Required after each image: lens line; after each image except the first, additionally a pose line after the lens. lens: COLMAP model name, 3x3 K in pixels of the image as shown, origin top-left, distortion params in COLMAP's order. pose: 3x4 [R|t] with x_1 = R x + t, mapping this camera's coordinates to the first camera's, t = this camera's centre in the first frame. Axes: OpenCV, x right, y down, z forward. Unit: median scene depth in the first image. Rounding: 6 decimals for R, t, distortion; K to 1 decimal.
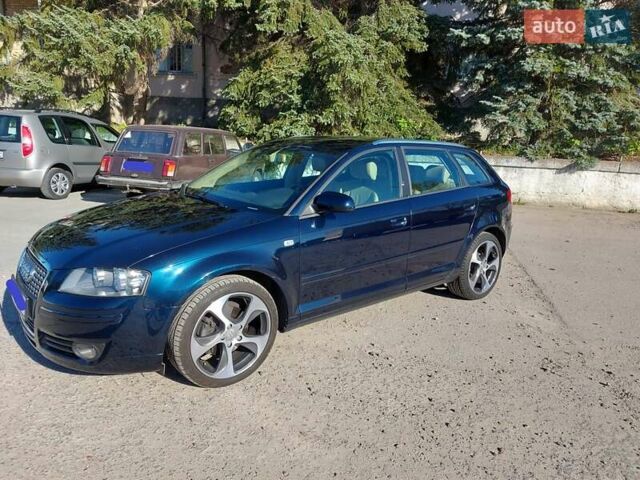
lens RADIAL K [[477.2, 0, 329.5], [0, 477.2, 242.0], [0, 0, 1]] dist [0.049749, -0.004994]
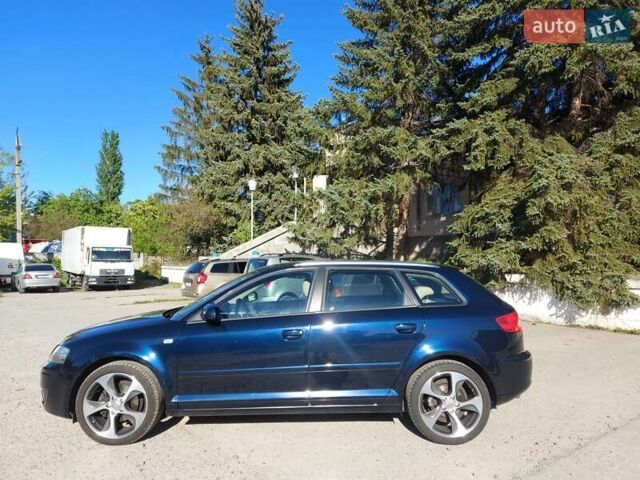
lens RADIAL K [[477.2, 0, 329.5], [0, 477.2, 242.0], [0, 0, 1]] dist [0.049749, -0.004994]
pose [[0.757897, -0.072647, -0.648316, 0.295110], [-0.108569, 0.965876, -0.235152, 0.000429], [0.643276, 0.248608, 0.724147, 0.067656]]
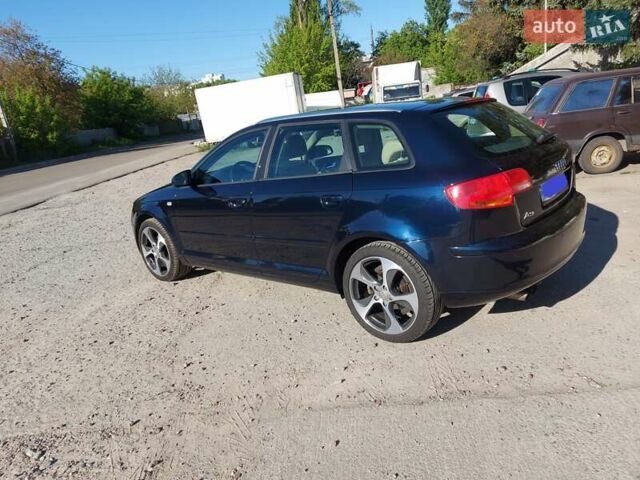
lens RADIAL K [[477.2, 0, 329.5], [0, 477.2, 242.0], [0, 0, 1]] dist [0.049749, -0.004994]
pose [[0.127761, 0.207605, -0.969834, 0.381210], [-0.092219, 0.976098, 0.196797, -0.058295], [0.987508, 0.064294, 0.143852, 0.336019]]
